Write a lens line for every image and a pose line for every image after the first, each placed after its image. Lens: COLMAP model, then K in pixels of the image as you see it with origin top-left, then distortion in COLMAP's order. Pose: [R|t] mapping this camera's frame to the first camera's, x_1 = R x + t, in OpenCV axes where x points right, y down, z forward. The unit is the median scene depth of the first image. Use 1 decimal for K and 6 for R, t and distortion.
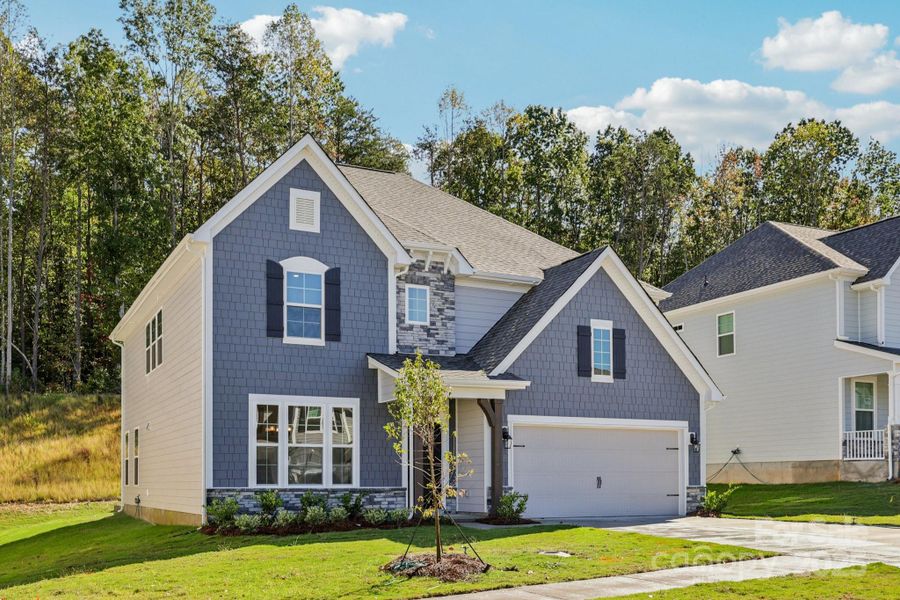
lens RADIAL K [[915.9, 0, 451.3], [0, 915.9, 343.1], [0, 0, 1]] dist [-0.004267, -0.003987]
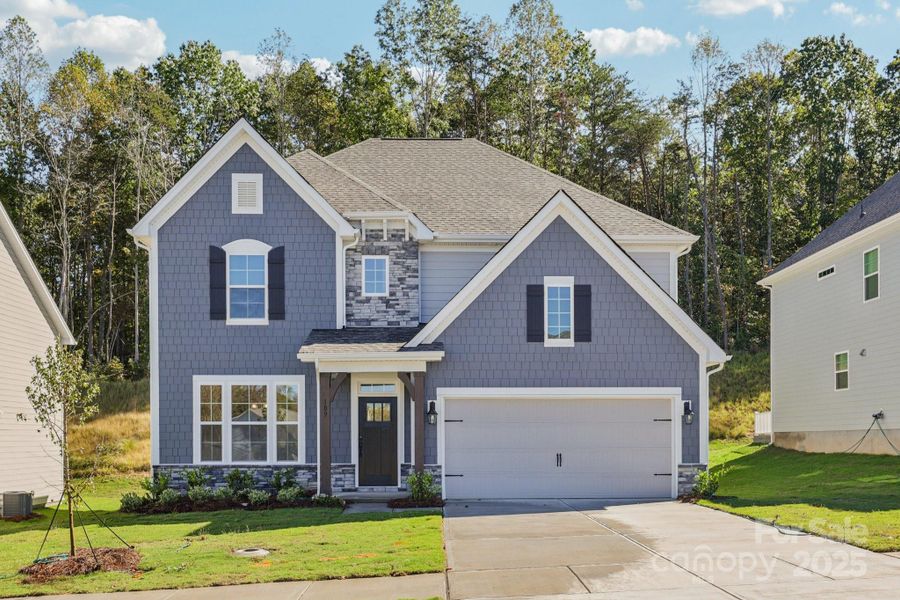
lens RADIAL K [[852.8, 0, 449.7], [0, 852.8, 338.4], [0, 0, 1]] dist [-0.004787, 0.006250]
pose [[0.909826, -0.049879, -0.411980, 0.426926], [0.064715, 0.997658, 0.022130, 0.009889], [0.409912, -0.046796, 0.910924, 0.216882]]
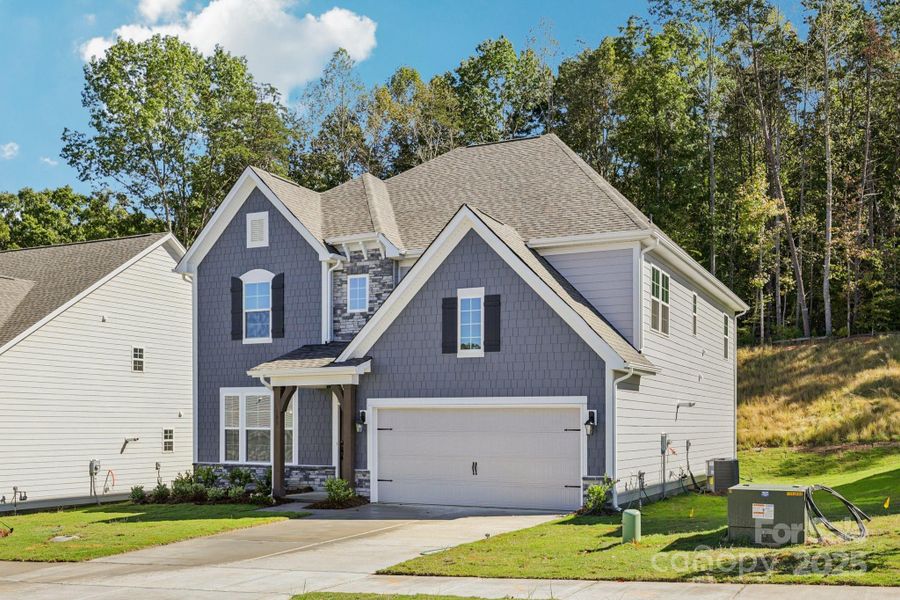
lens RADIAL K [[908.9, 0, 450.0], [0, 908.9, 300.0], [0, 0, 1]] dist [-0.003555, -0.003491]
pose [[0.622577, -0.102926, -0.775760, 0.892653], [0.115673, 0.992527, -0.038855, 0.019815], [0.773962, -0.065544, 0.629831, 0.443018]]
